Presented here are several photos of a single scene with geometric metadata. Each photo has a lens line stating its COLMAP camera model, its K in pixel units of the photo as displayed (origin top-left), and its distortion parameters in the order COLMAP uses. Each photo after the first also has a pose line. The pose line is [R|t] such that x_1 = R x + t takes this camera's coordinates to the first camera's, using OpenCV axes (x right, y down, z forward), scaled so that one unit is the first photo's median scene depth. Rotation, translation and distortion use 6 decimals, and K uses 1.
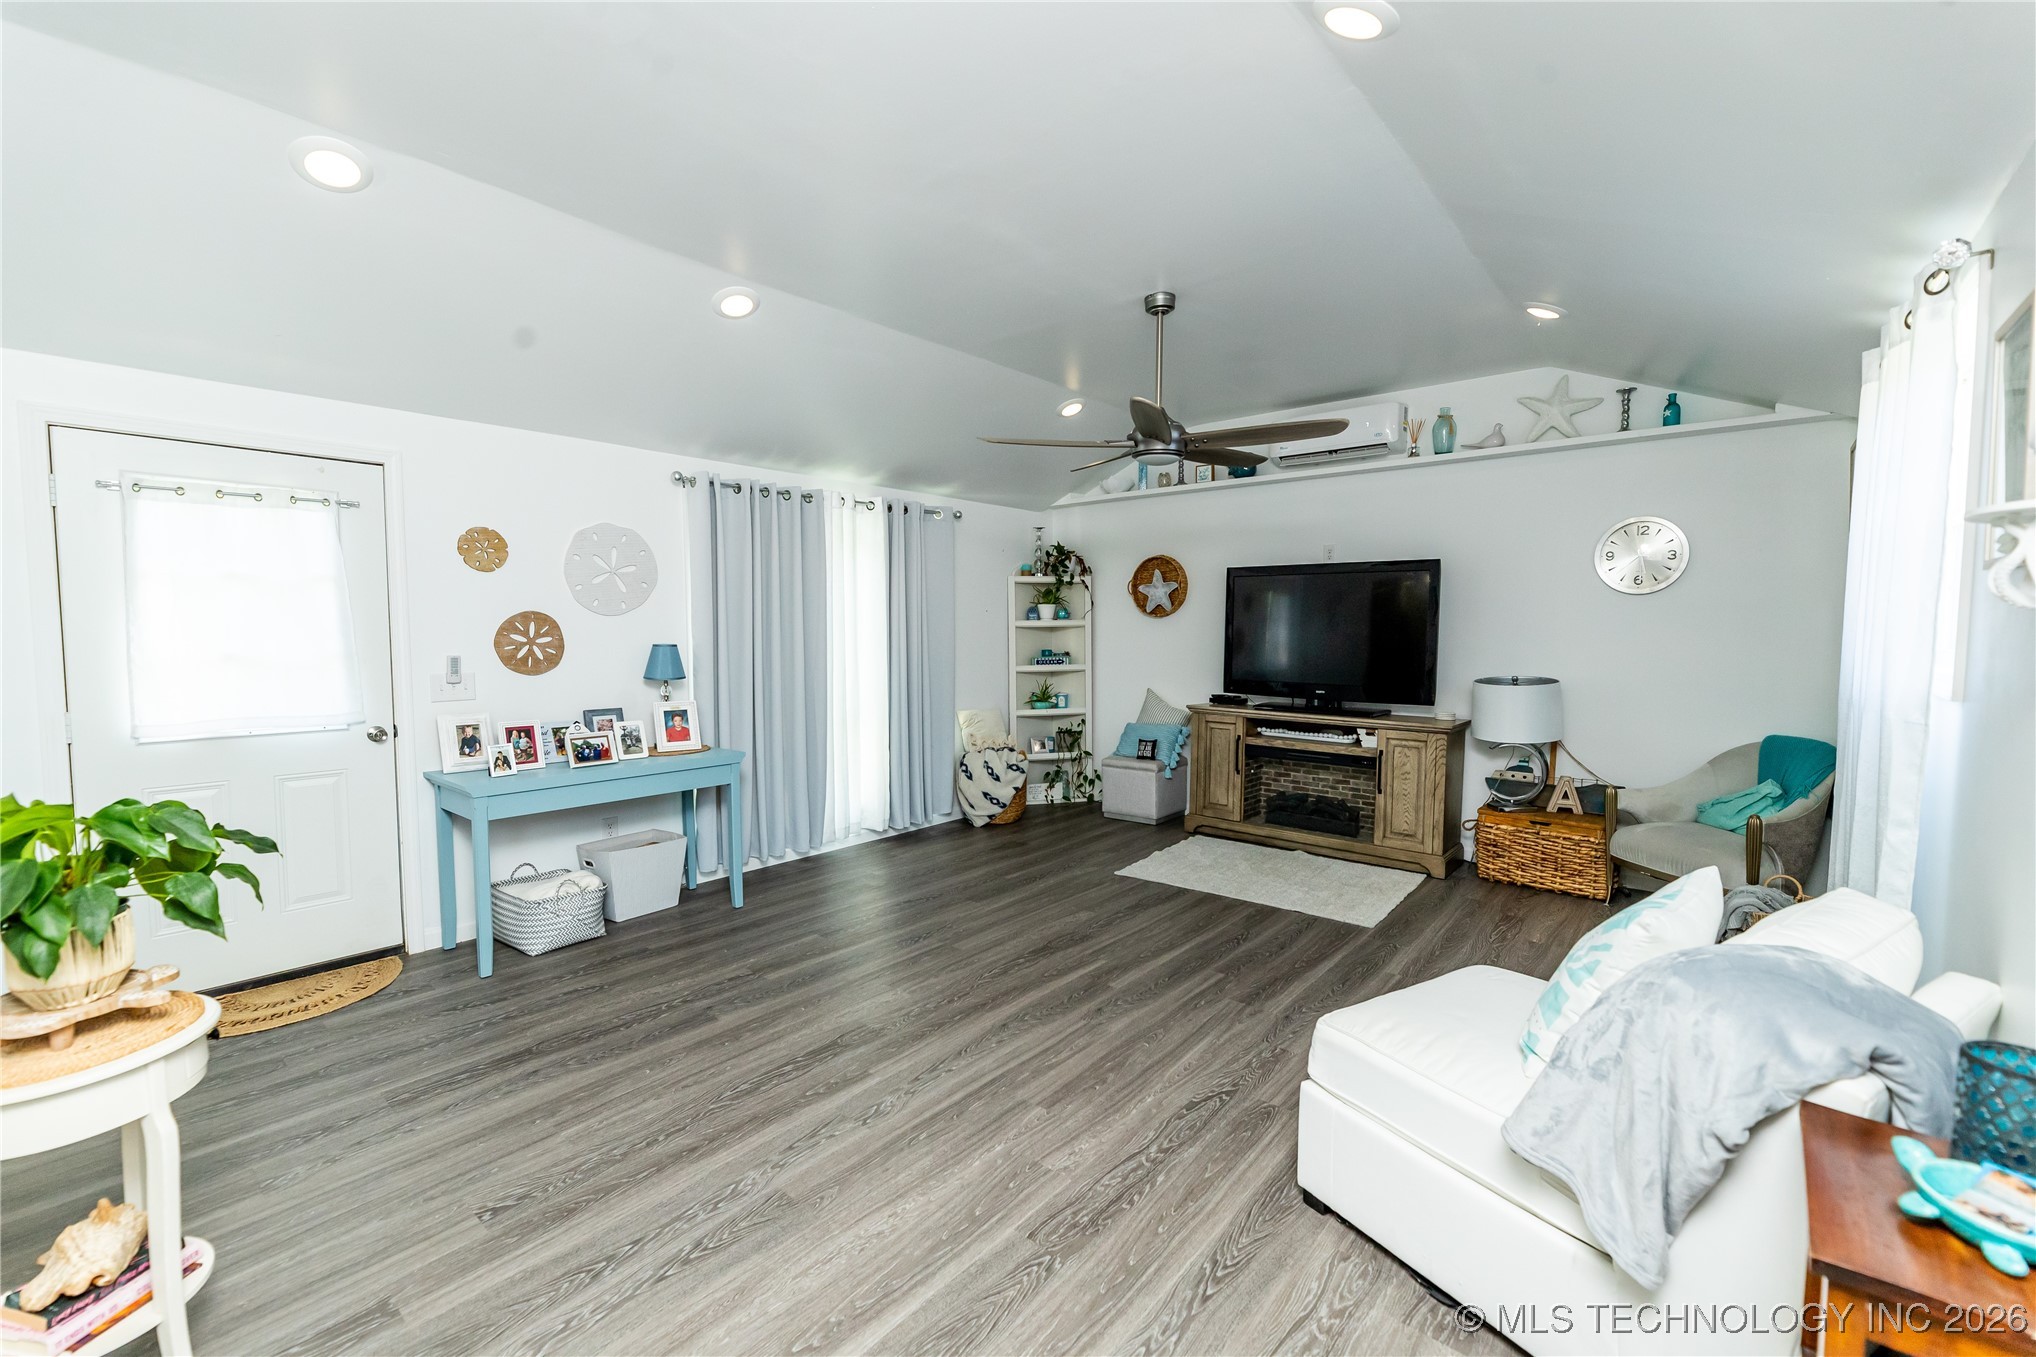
lens RADIAL K [[827.1, 0, 1014.6], [0, 827.1, 675.4], [0, 0, 1]] dist [-0.010138, -0.000451]
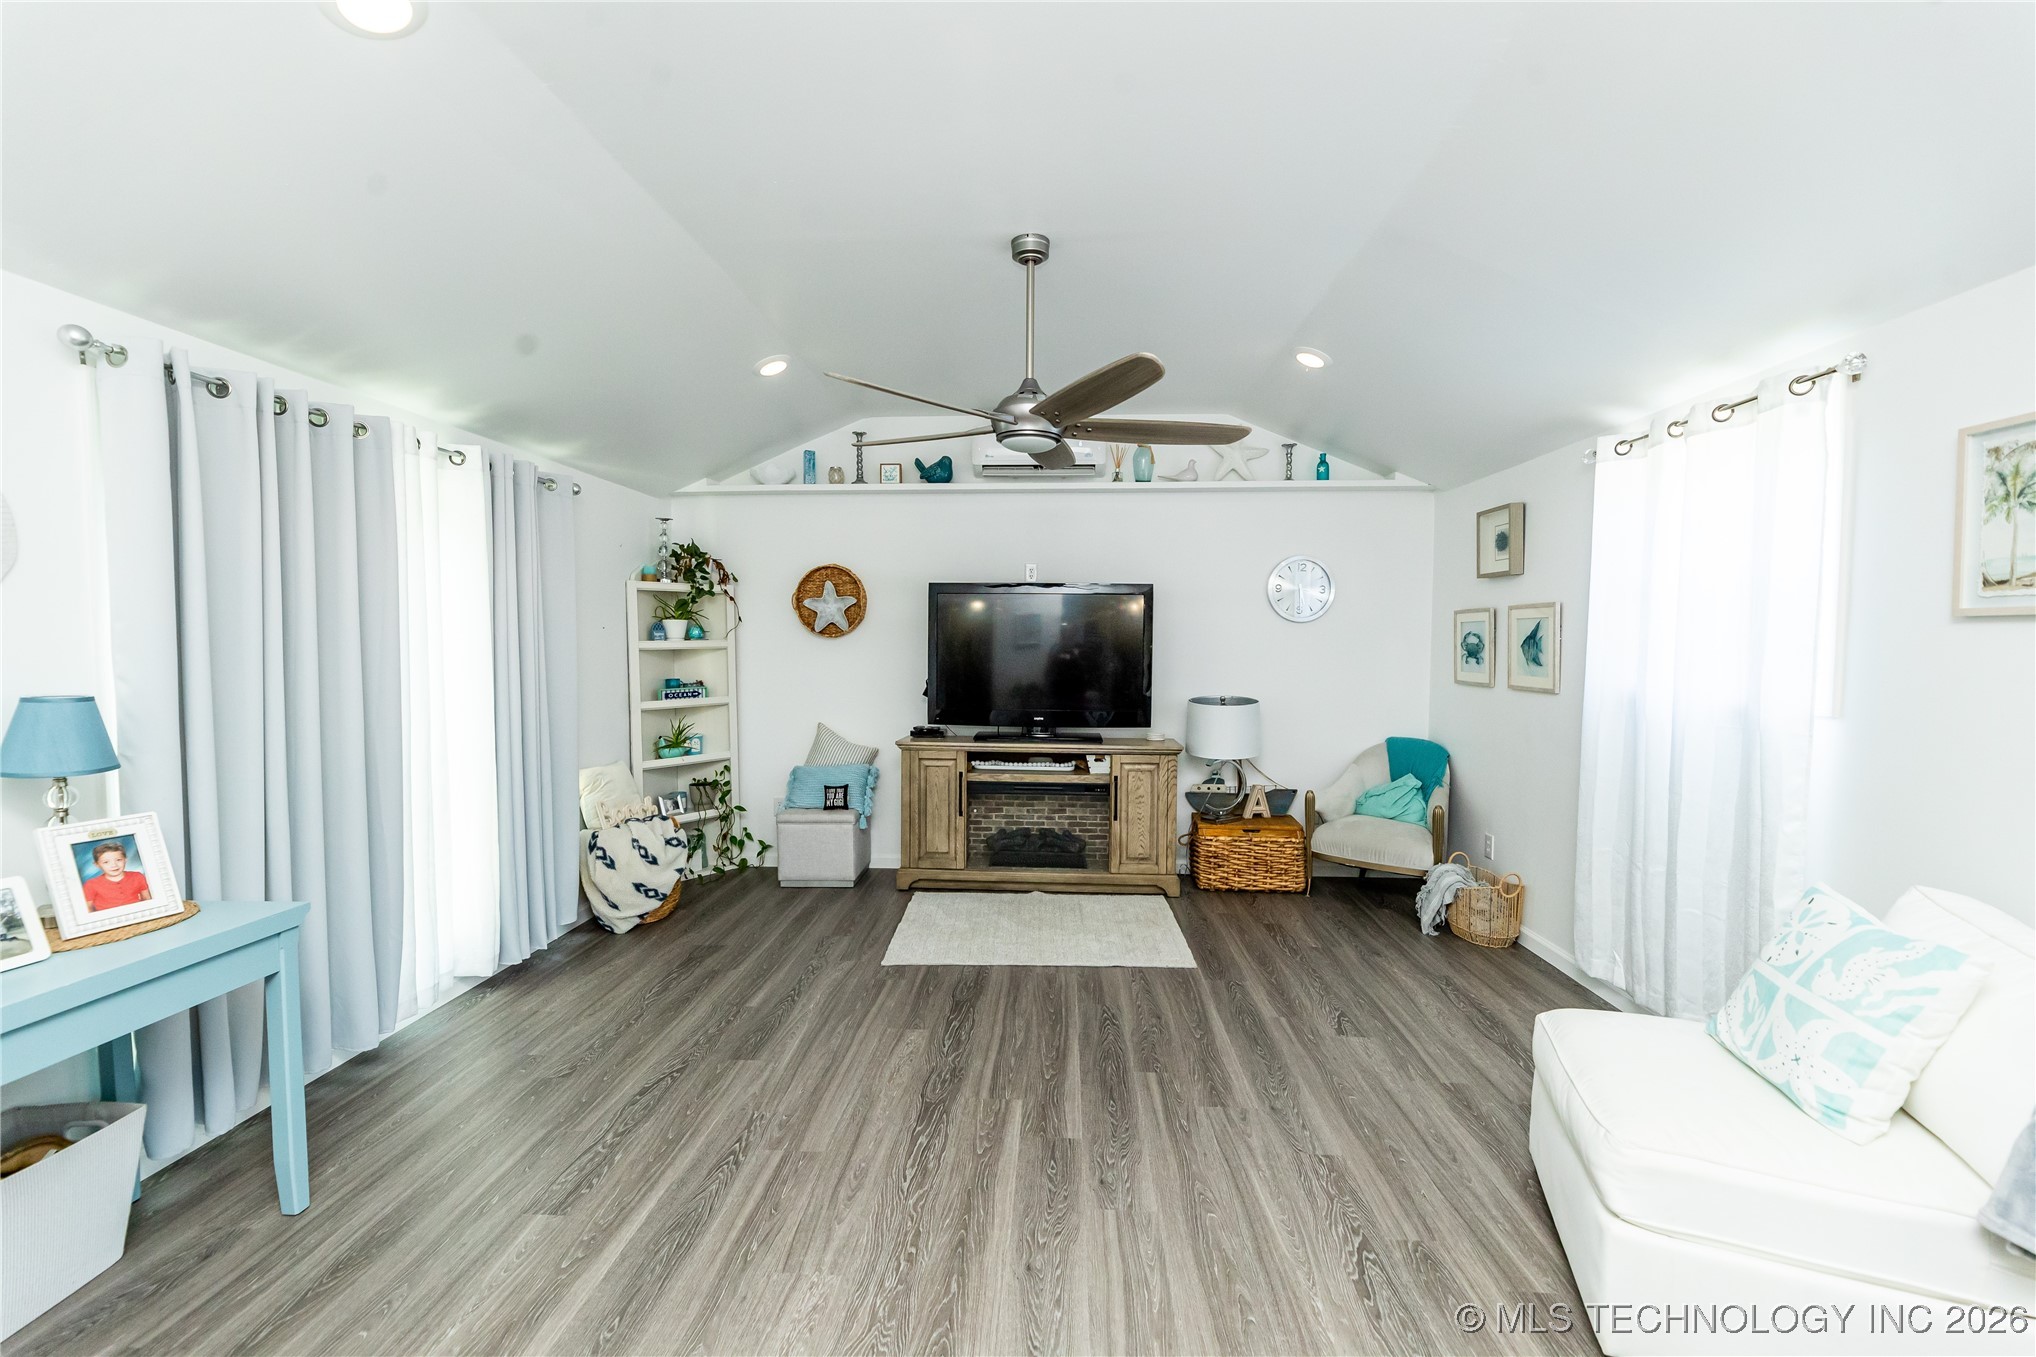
lens RADIAL K [[827.1, 0, 1015.8], [0, 827.1, 682.0], [0, 0, 1]] dist [-0.010138, -0.000451]
pose [[0.799160, -0.026663, 0.600527, -0.237775], [0.033283, 0.999446, 0.000082, -0.025221], [-0.600197, 0.019922, 0.799604, 0.280817]]
